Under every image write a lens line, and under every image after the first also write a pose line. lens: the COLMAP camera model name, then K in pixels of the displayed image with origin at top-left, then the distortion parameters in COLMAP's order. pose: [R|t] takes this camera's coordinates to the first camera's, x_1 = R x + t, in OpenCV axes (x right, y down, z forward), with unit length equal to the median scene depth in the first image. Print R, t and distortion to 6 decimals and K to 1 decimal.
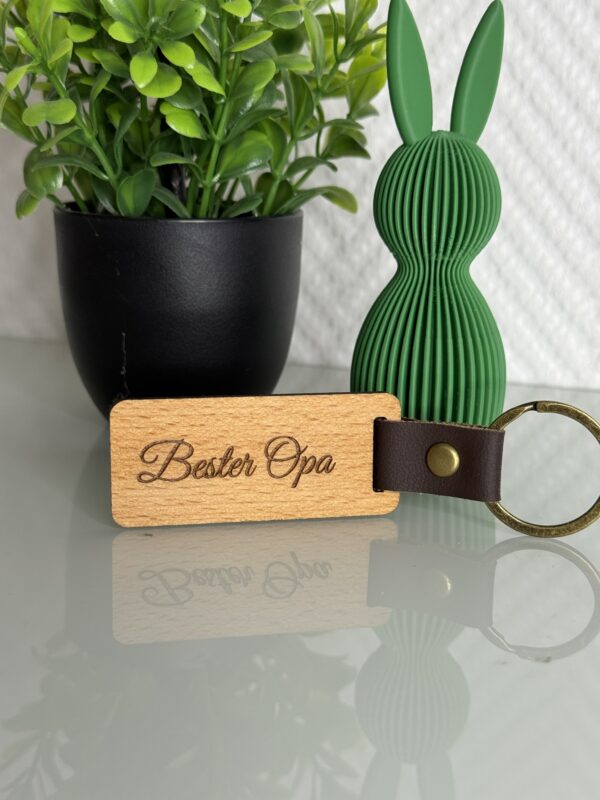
lens RADIAL K [[1123.6, 0, 289.5], [0, 1123.6, 404.9], [0, 0, 1]] dist [0.090991, 0.000000]
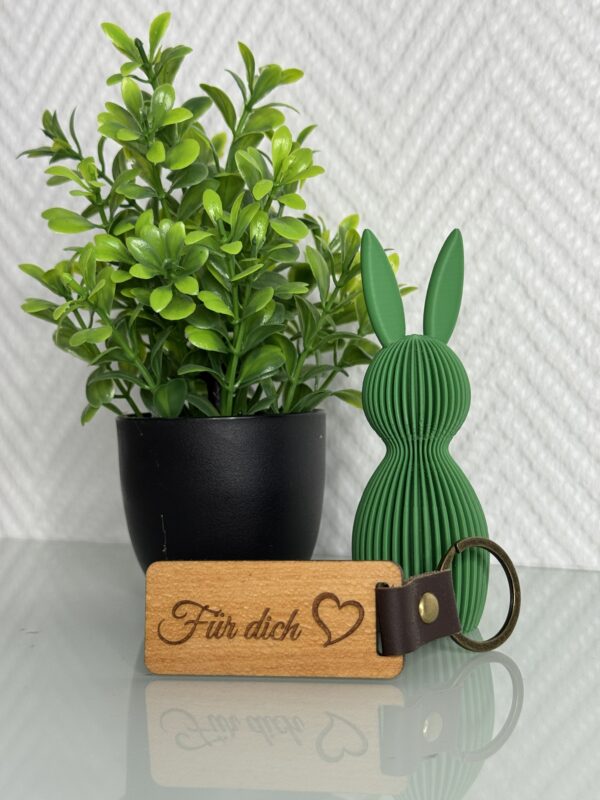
lens RADIAL K [[1123.6, 0, 298.1], [0, 1123.6, 425.6], [0, 0, 1]] dist [0.090991, 0.000000]
pose [[0.984717, -0.043297, -0.168697, 0.190449], [0.007596, 0.978362, -0.206761, 0.087387], [0.173998, 0.202320, 0.963738, -0.131817]]
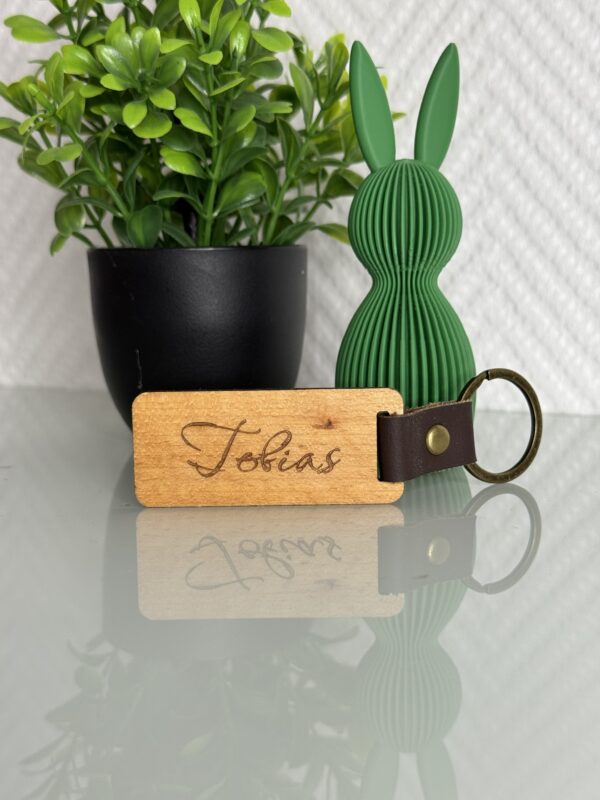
lens RADIAL K [[1123.6, 0, 298.1], [0, 1123.6, 417.1], [0, 0, 1]] dist [0.090991, 0.000000]
pose [[0.989682, -0.017374, -0.142225, 0.167946], [0.003150, 0.995020, -0.099627, 0.113538], [0.143248, 0.098151, 0.984808, -0.087815]]
